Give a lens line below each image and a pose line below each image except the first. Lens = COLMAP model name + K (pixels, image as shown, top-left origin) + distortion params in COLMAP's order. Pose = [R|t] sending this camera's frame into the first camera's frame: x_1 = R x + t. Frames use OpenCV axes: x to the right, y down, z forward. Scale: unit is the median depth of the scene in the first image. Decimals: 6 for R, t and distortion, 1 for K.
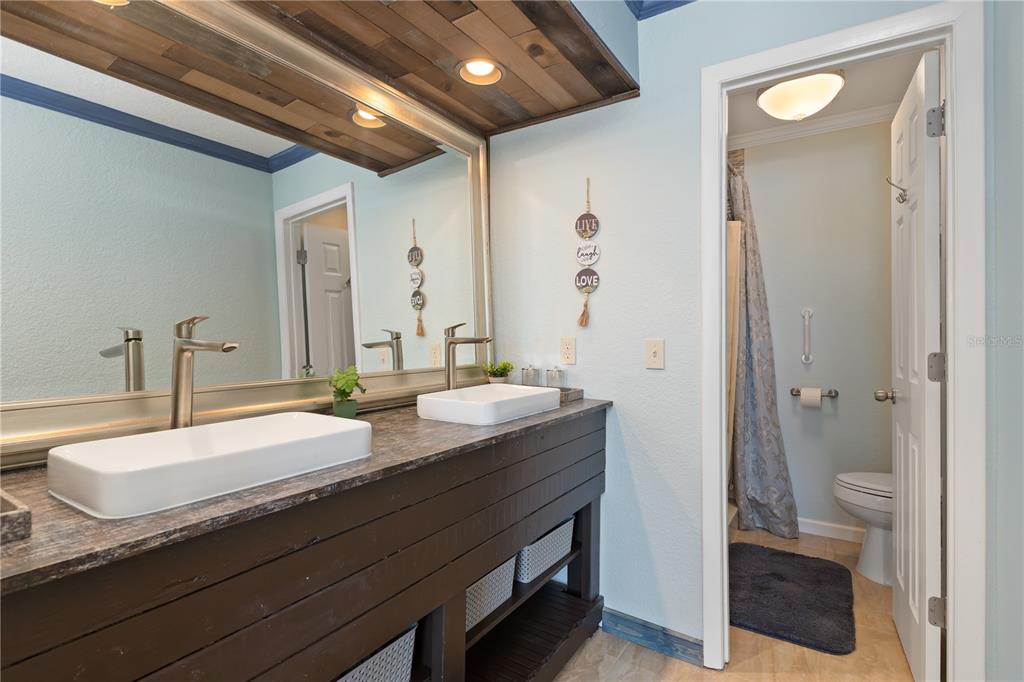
lens RADIAL K [[495.5, 0, 514.0], [0, 495.5, 342.6], [0, 0, 1]] dist [0.014927, -0.005870]
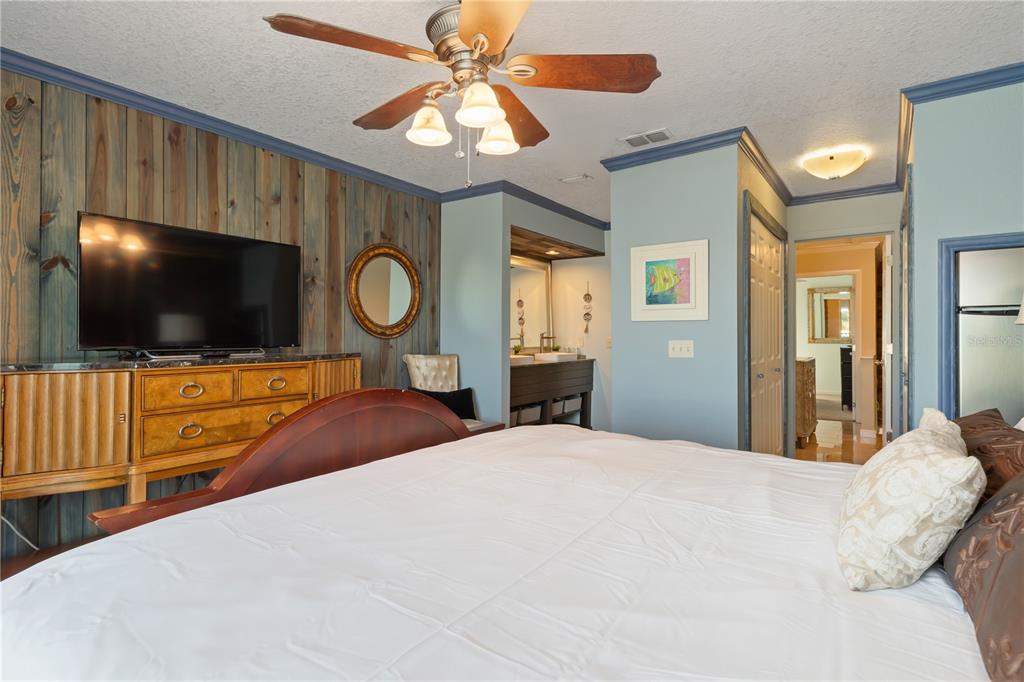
lens RADIAL K [[495.5, 0, 509.1], [0, 495.5, 337.1], [0, 0, 1]] dist [0.014927, -0.005870]
pose [[0.997581, 0.003633, -0.069418, -0.104116], [-0.004236, 0.999955, -0.008543, 0.017476], [0.069384, 0.008816, 0.997551, -1.882202]]
